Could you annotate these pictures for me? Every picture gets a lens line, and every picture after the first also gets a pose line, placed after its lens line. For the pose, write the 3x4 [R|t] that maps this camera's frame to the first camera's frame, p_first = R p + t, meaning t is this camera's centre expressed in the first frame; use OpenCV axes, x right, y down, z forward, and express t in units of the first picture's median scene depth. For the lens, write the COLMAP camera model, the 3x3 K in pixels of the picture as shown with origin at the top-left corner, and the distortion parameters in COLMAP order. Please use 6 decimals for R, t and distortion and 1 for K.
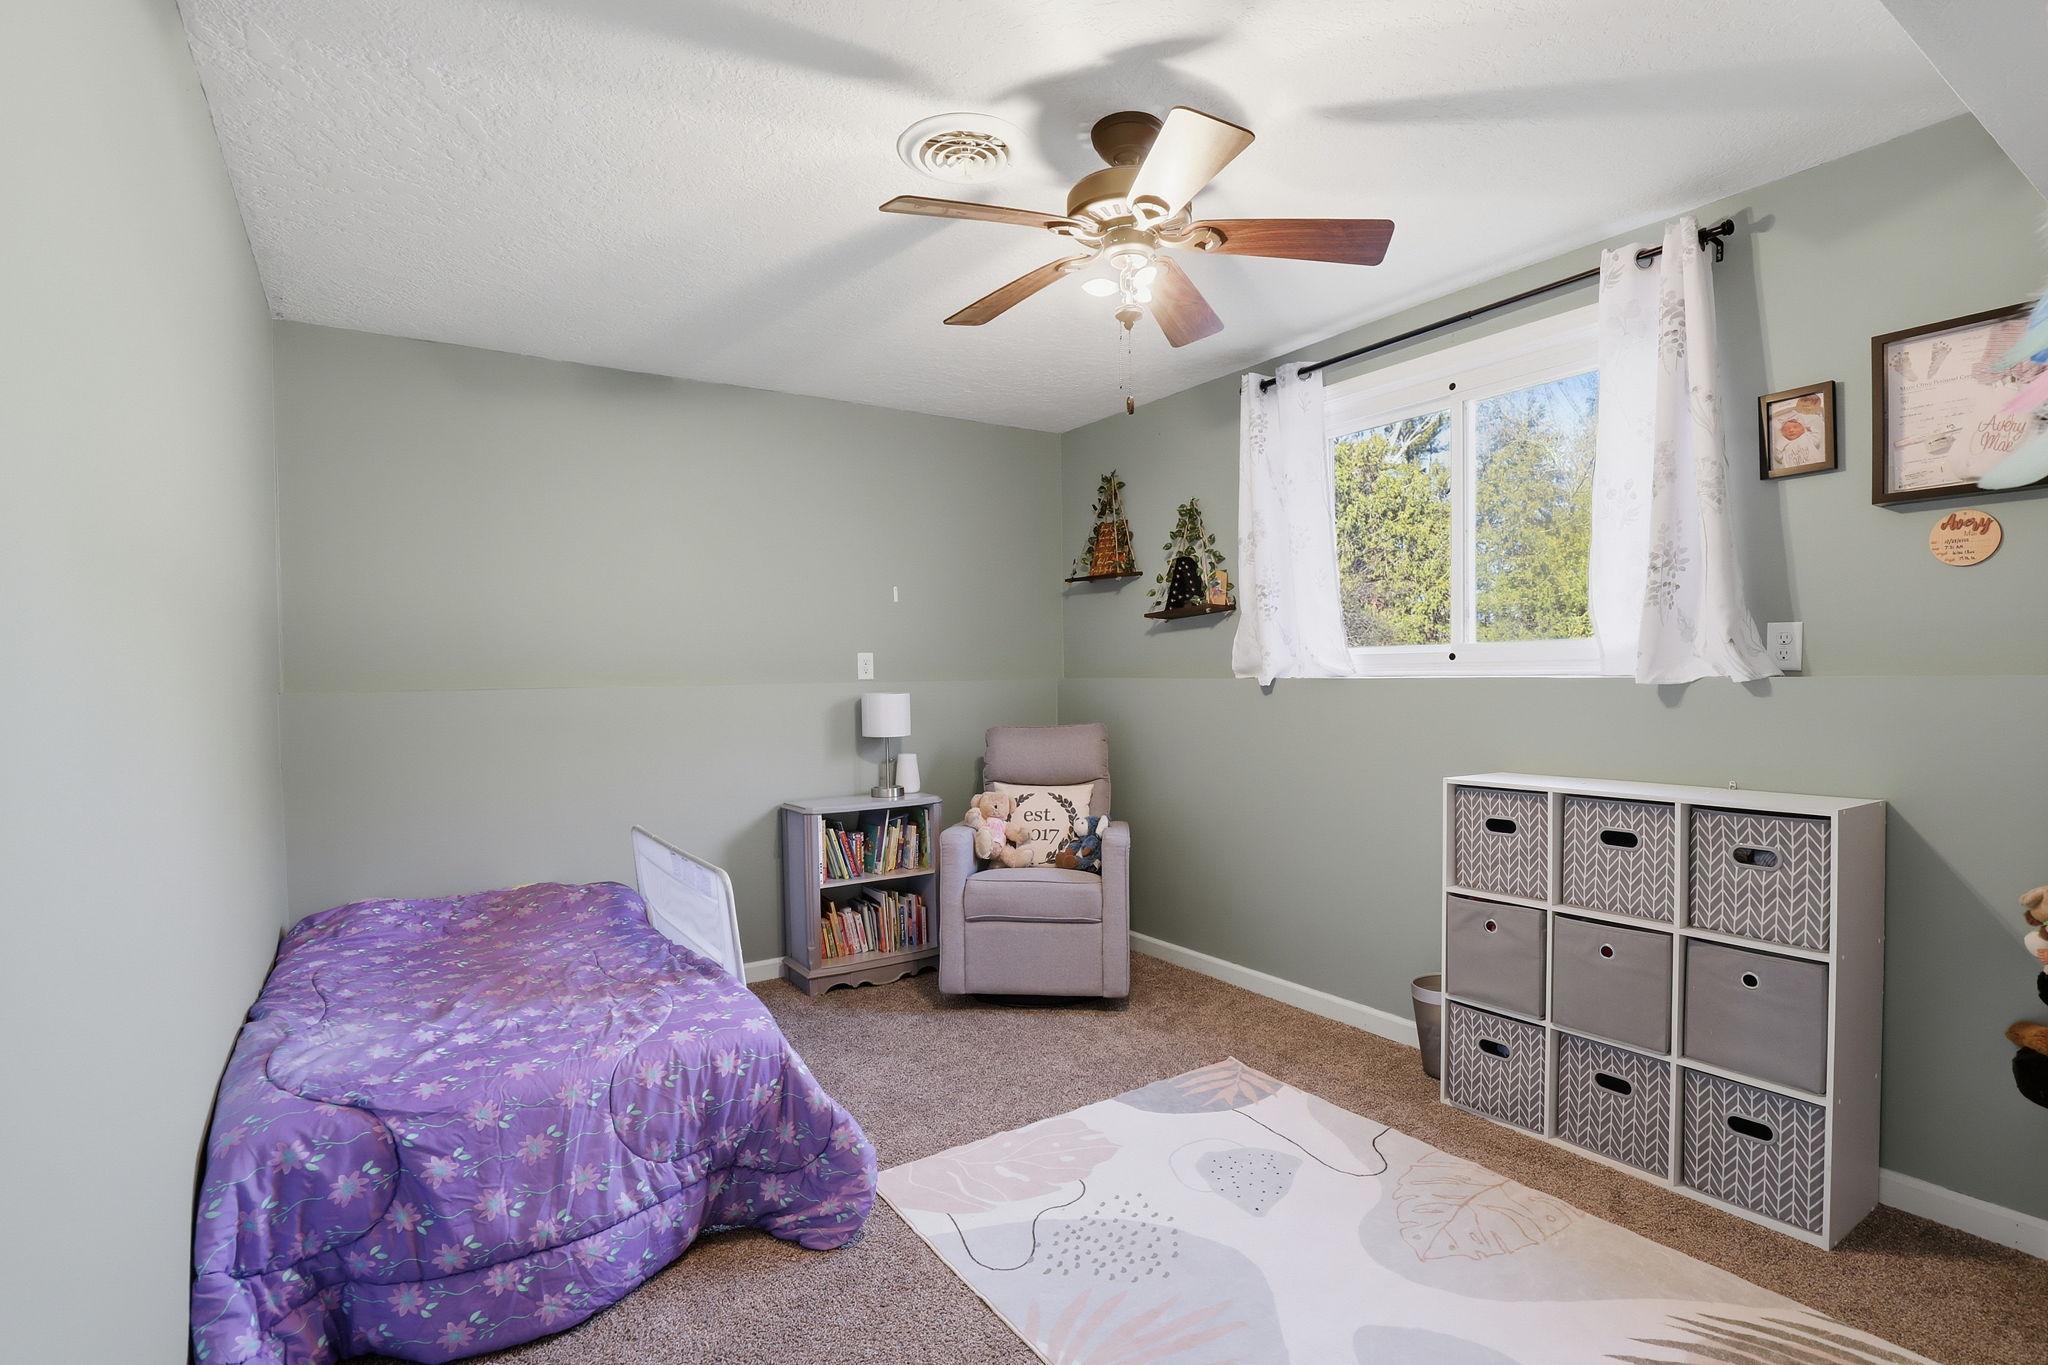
lens RADIAL K [[992.5, 0, 1034.0], [0, 992.5, 690.8], [0, 0, 1]] dist [-0.003645, 0.001444]
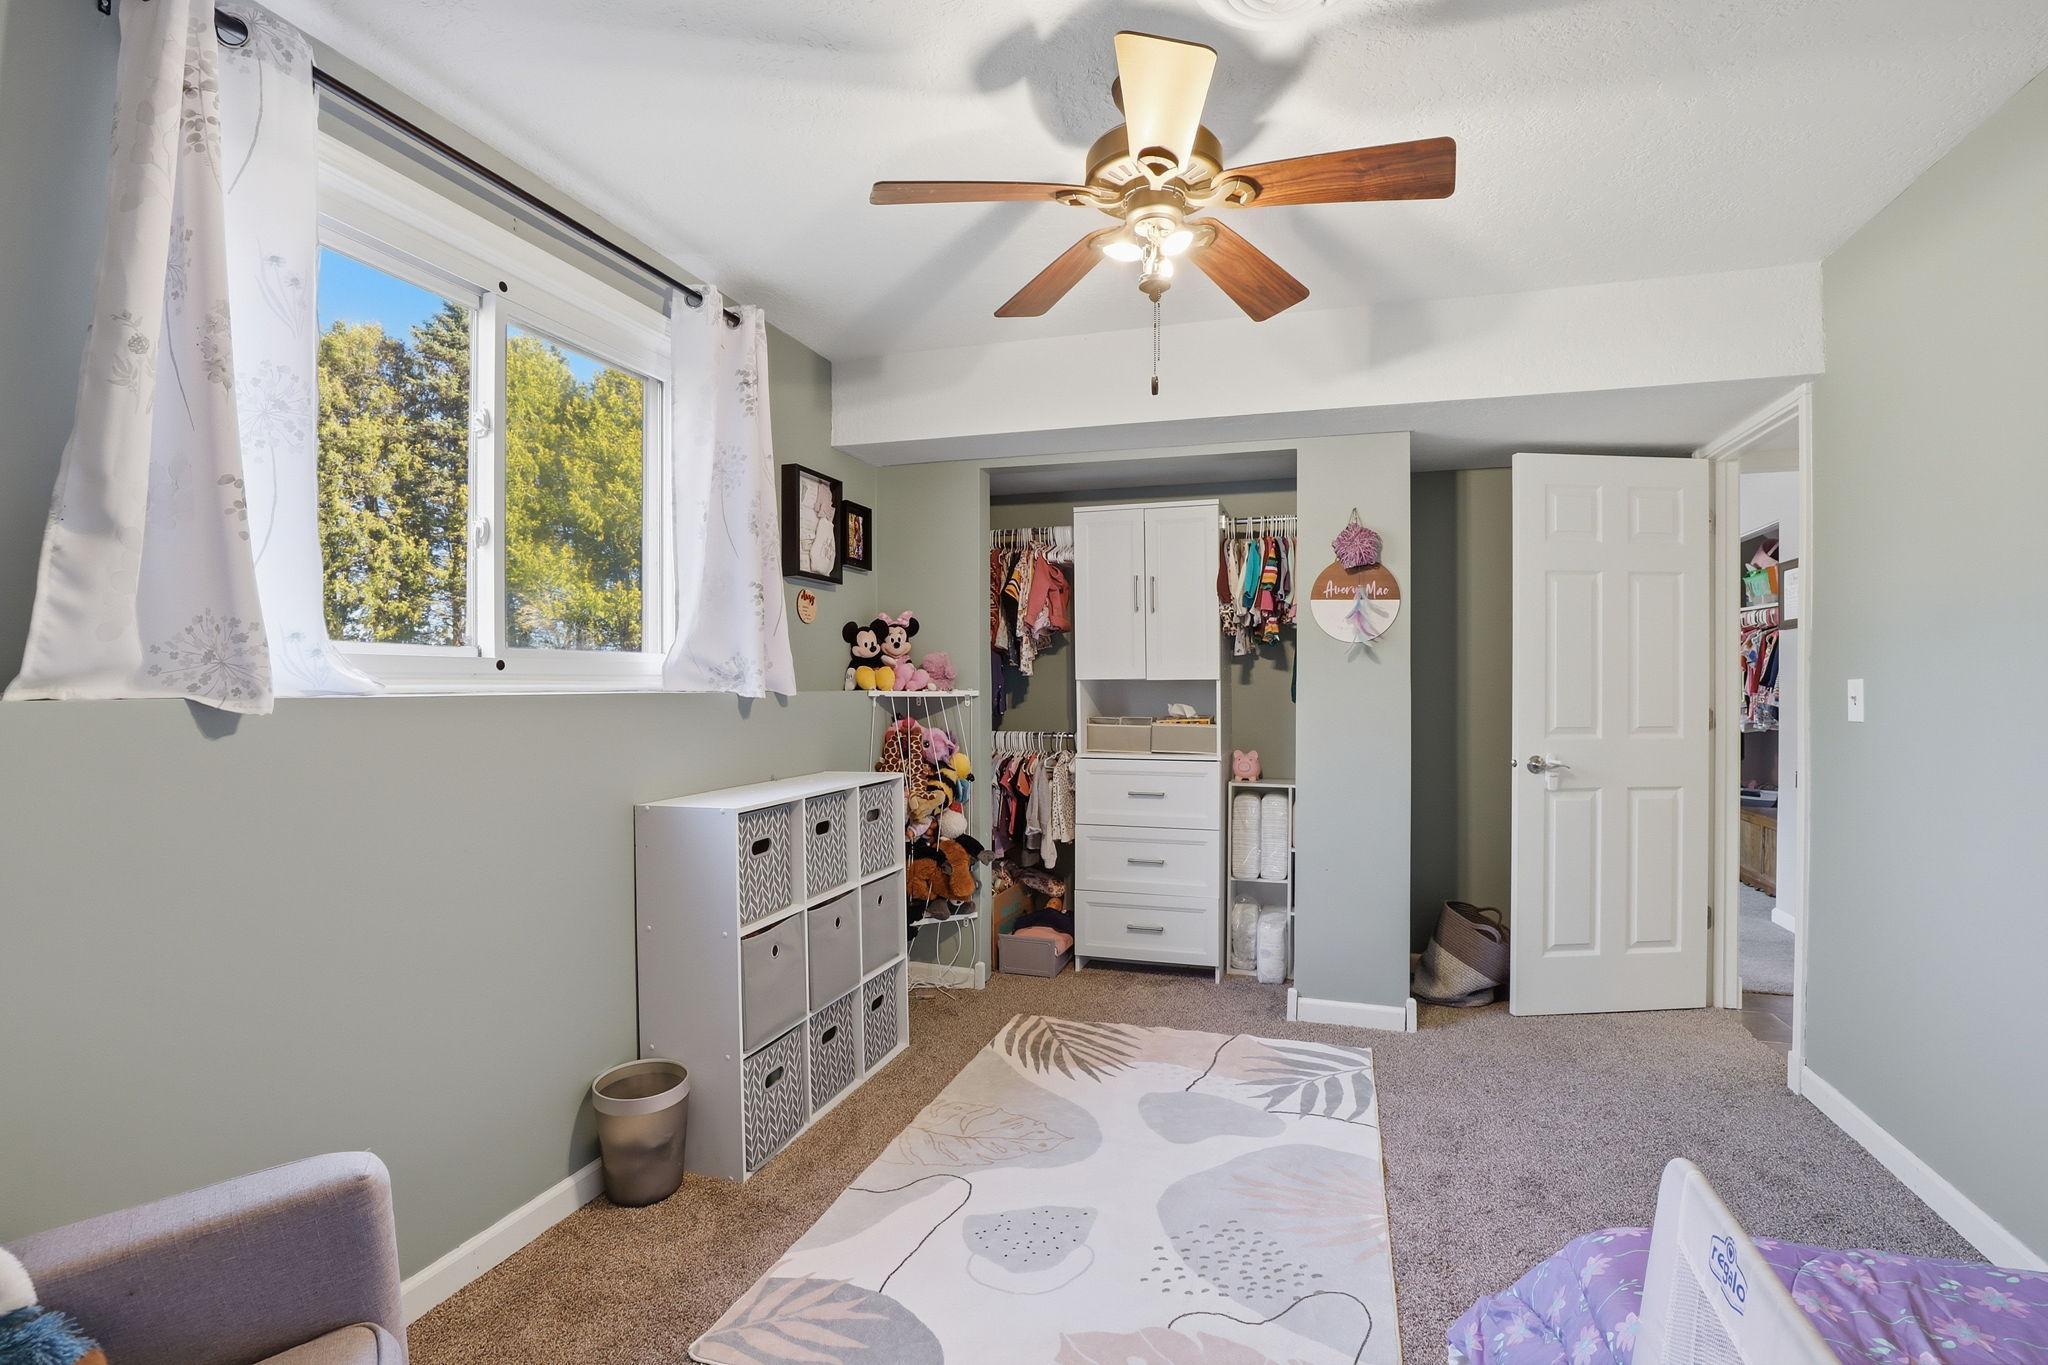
lens RADIAL K [[992.5, 0, 1043.0], [0, 992.5, 681.9], [0, 0, 1]] dist [-0.003645, 0.001444]
pose [[-0.639103, 0.015821, 0.768958, -0.472285], [0.024669, 0.999696, -0.000066, -0.017623], [-0.768725, 0.018928, -0.639299, 1.480218]]
